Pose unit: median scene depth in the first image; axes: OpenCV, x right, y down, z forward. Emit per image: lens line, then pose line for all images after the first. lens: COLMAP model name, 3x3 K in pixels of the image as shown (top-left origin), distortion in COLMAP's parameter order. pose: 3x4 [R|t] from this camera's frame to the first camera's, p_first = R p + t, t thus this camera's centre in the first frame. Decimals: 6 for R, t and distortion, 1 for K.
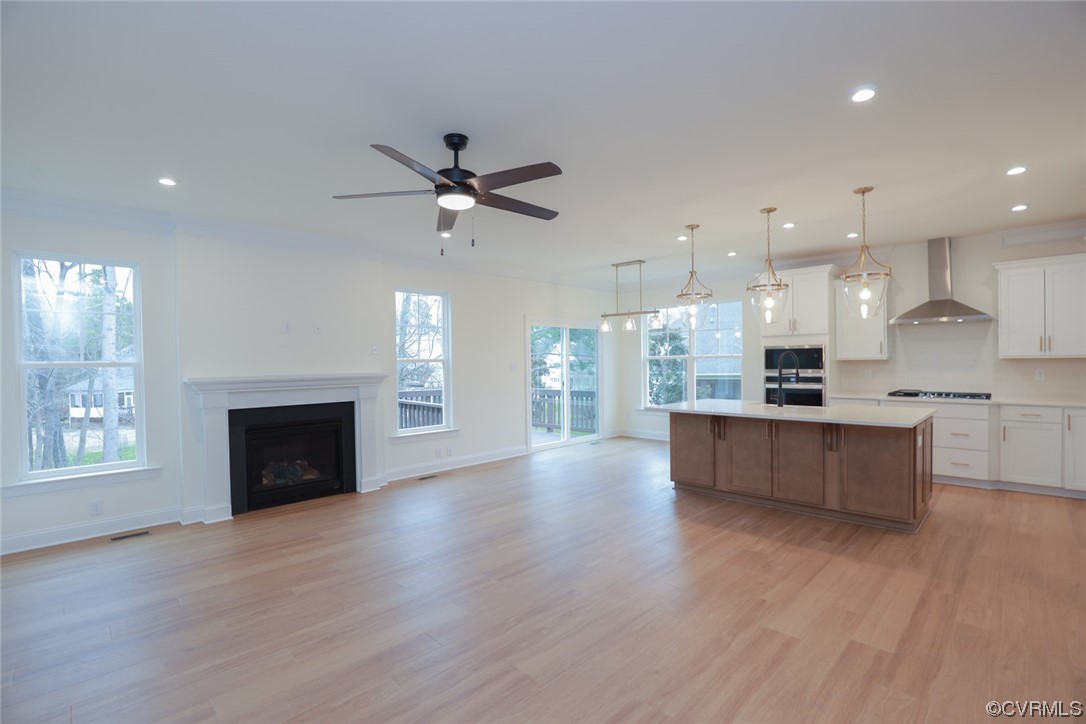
lens RADIAL K [[502.5, 0, 541.7], [0, 502.5, 360.9], [0, 0, 1]] dist [-0.017633, 0.000076]
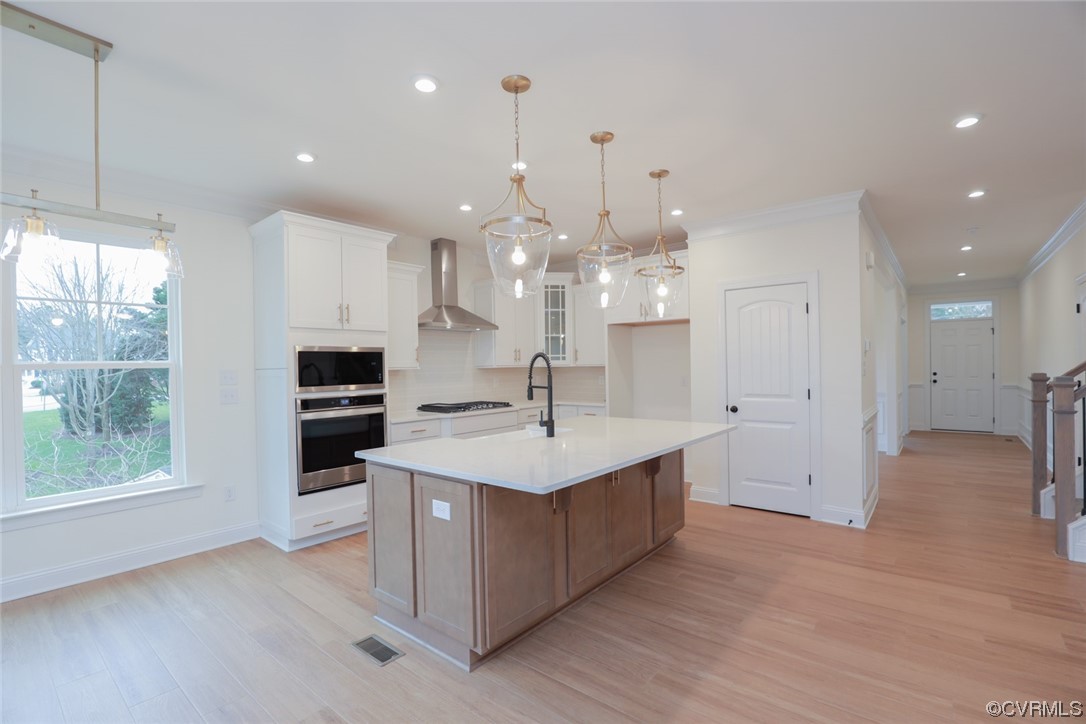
lens RADIAL K [[502.5, 0, 550.9], [0, 502.5, 362.7], [0, 0, 1]] dist [-0.017633, 0.000076]
pose [[-0.144152, 0.002213, 0.989553, -0.168012], [0.001120, 0.999997, -0.002073, -0.010947], [-0.989555, 0.000810, -0.144154, 0.966982]]
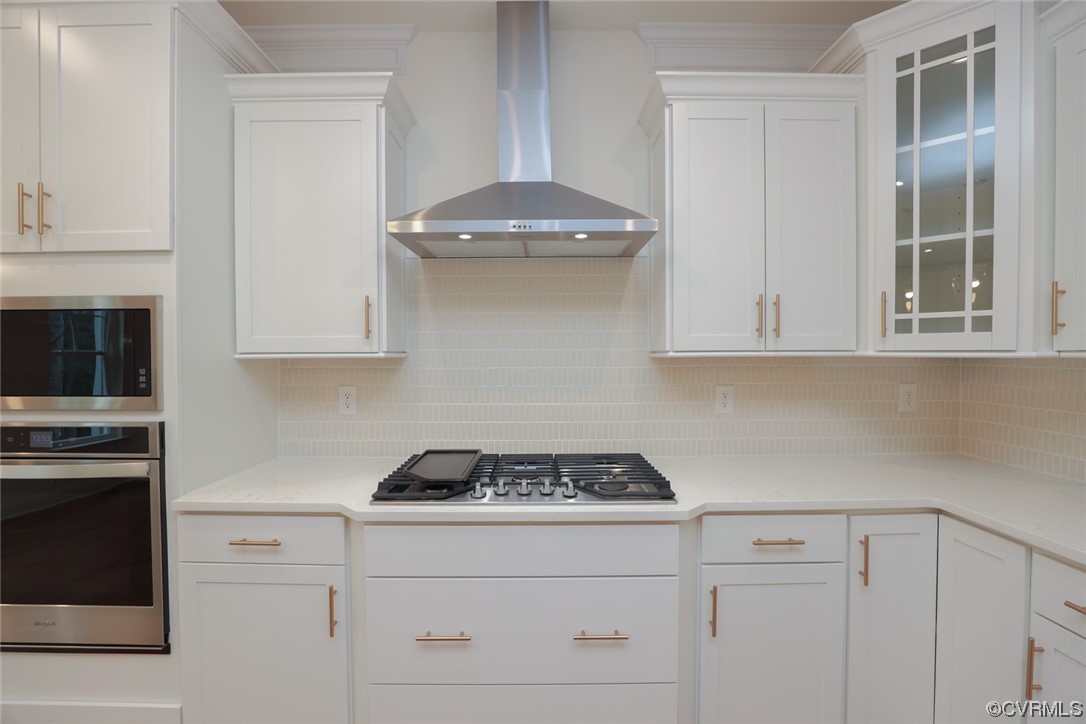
lens RADIAL K [[502.5, 0, 543.0], [0, 502.5, 368.8], [0, 0, 1]] dist [-0.017633, 0.000076]
pose [[0.679081, -0.007942, 0.734021, 0.570656], [-0.005724, 0.999854, 0.016114, -0.001757], [-0.734041, -0.015144, 0.678936, 0.770868]]
